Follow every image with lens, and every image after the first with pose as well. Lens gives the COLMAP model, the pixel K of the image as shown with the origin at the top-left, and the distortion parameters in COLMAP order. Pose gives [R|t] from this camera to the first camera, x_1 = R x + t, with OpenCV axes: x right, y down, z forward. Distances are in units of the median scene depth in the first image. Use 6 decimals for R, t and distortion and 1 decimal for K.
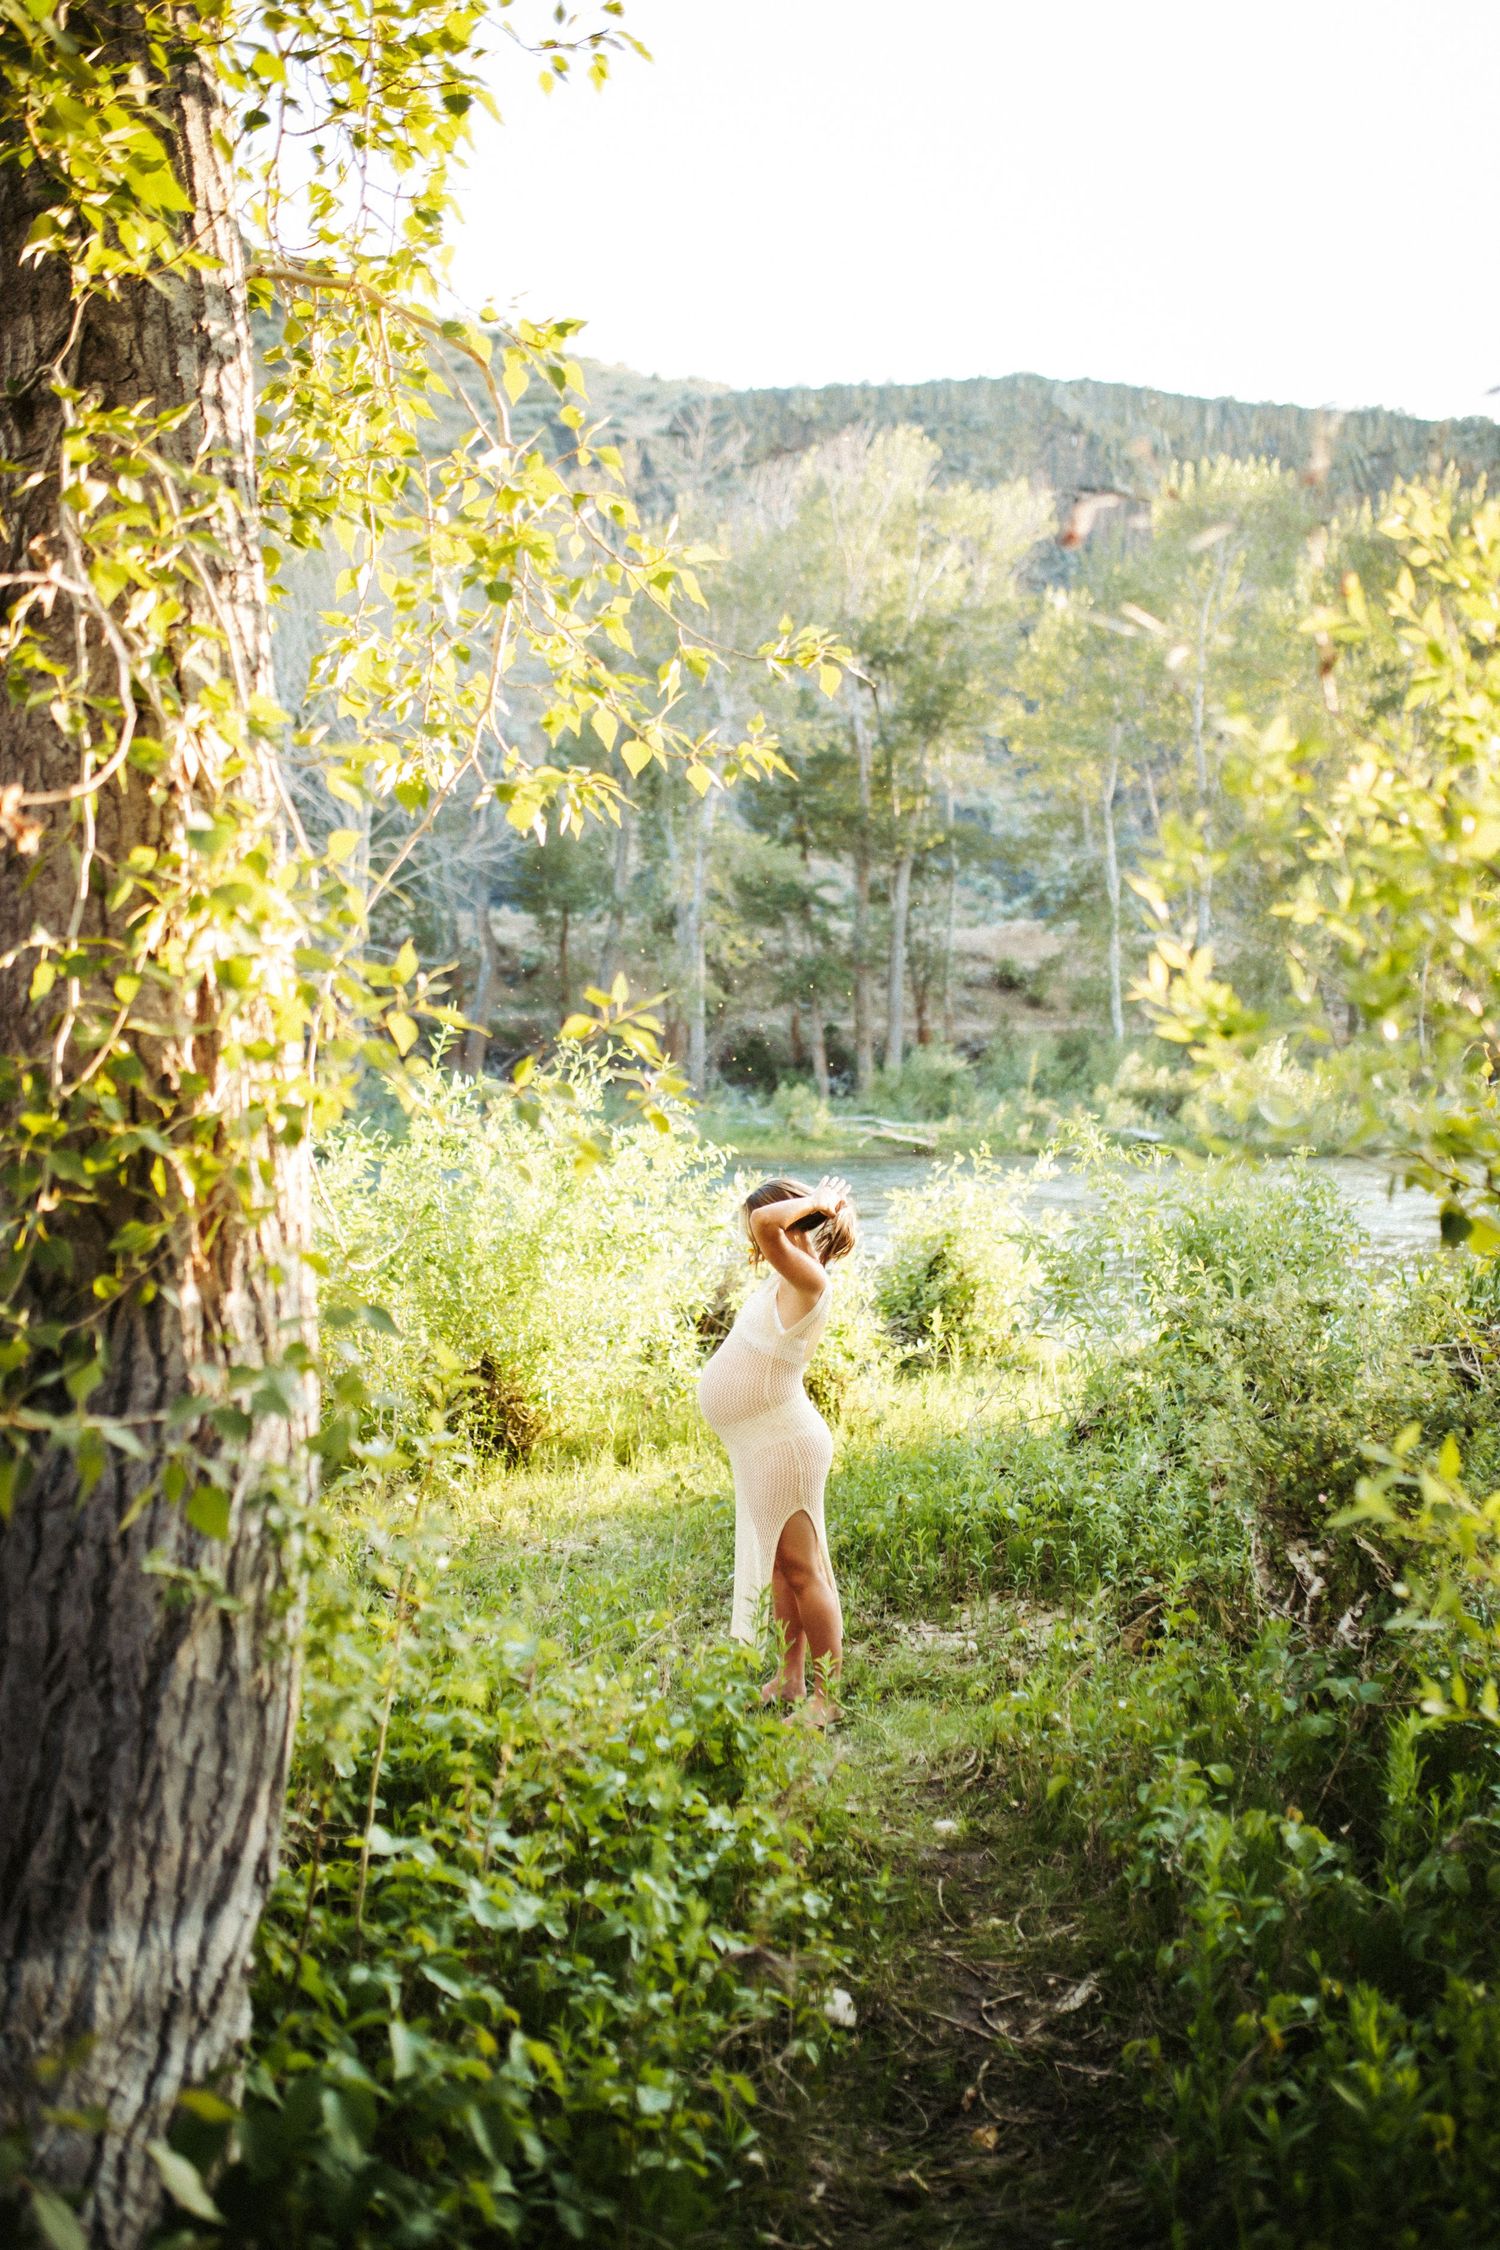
lens RADIAL K [[2125.1, 0, 747.2], [0, 2125.1, 1125.3], [0, 0, 1]] dist [-0.033578, 0.031318]
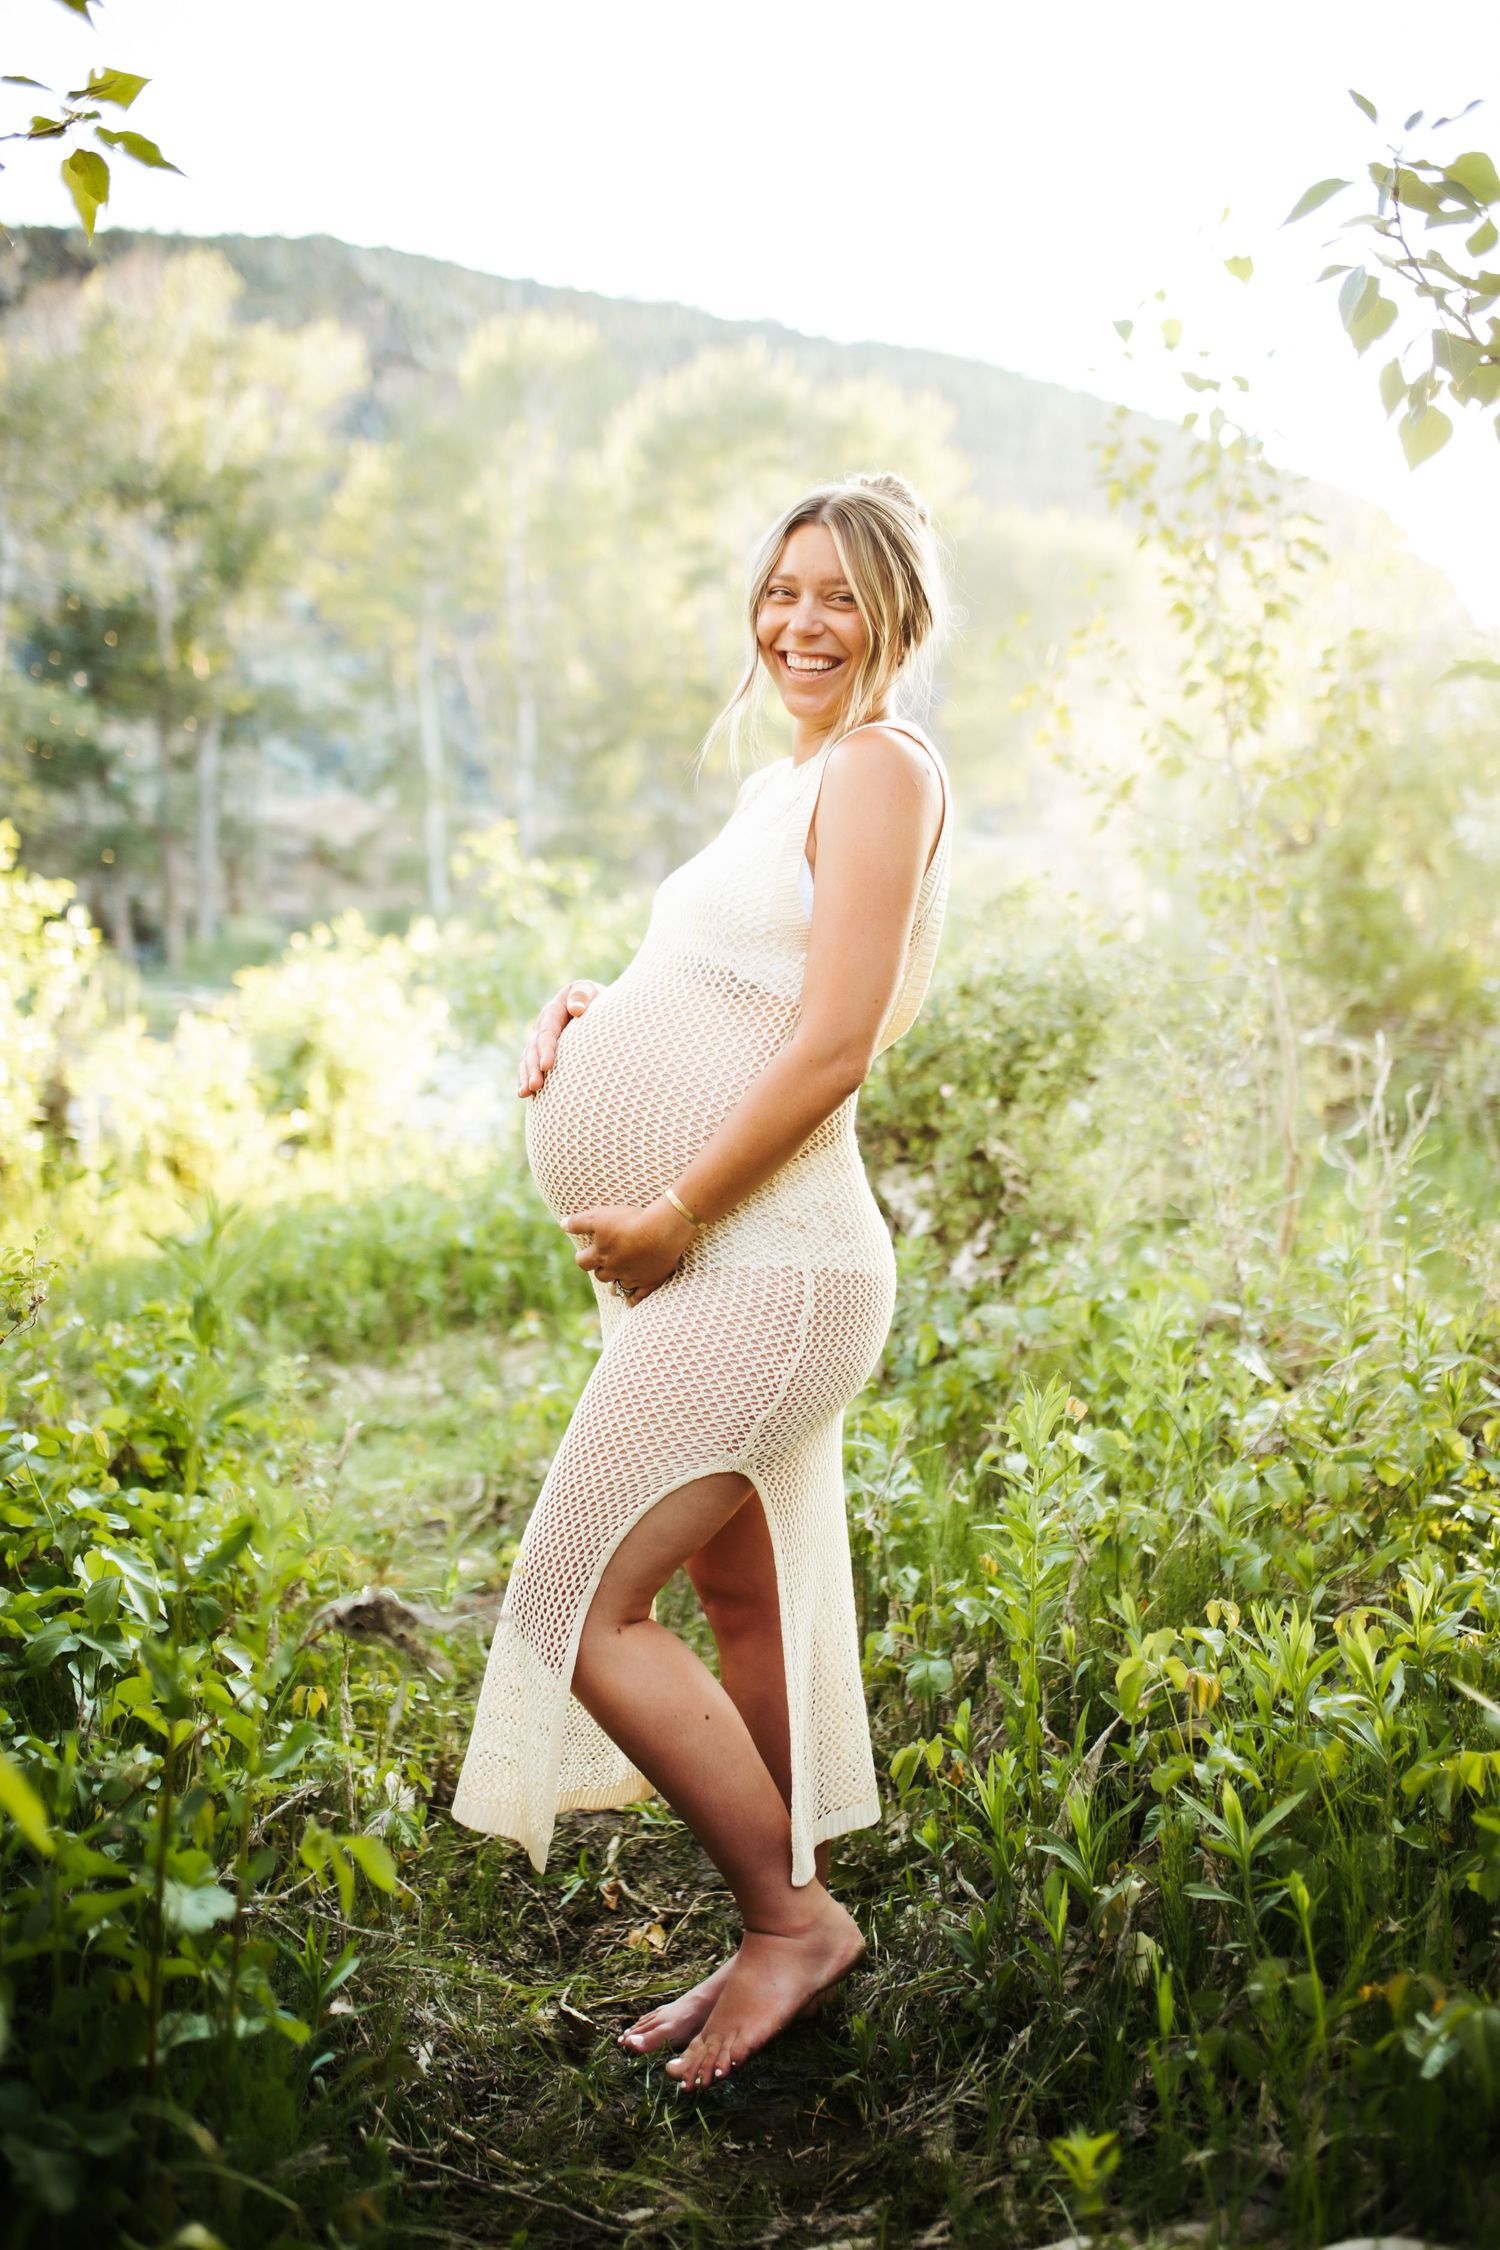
lens RADIAL K [[2125.1, 0, 747.2], [0, 2125.1, 1125.3], [0, 0, 1]] dist [-0.033578, 0.031318]
pose [[0.947854, -0.029118, 0.317371, -0.031197], [0.015139, 0.998807, 0.046424, 0.111377], [-0.318344, -0.039199, 0.947164, 0.215080]]
